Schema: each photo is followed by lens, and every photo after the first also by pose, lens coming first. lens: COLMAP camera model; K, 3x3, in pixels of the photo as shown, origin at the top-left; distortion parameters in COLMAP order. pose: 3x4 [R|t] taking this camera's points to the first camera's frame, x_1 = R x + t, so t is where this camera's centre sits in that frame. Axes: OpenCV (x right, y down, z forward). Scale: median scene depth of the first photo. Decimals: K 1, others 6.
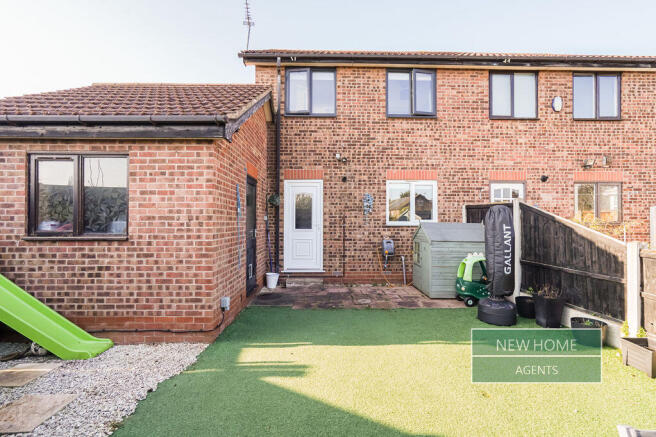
lens RADIAL K [[309.0, 0, 329.8], [0, 309.0, 216.6], [0, 0, 1]] dist [-0.030926, 0.022100]
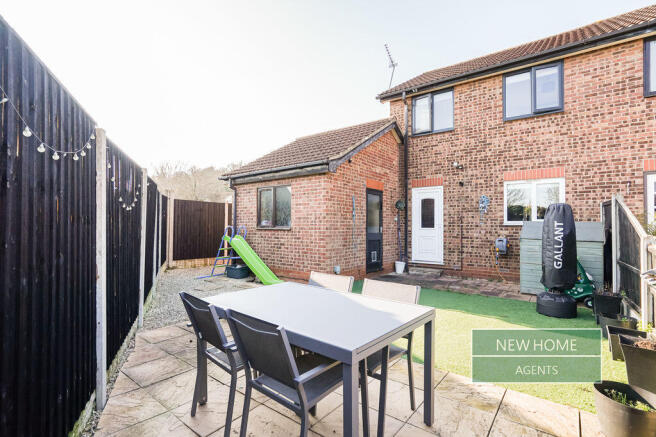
lens RADIAL K [[309.0, 0, 329.8], [0, 309.0, 216.6], [0, 0, 1]] dist [-0.030926, 0.022100]
pose [[0.787402, -0.013853, -0.616284, 0.358219], [0.005961, 0.999872, -0.014860, 0.012146], [0.616411, 0.008027, 0.787384, -0.180559]]
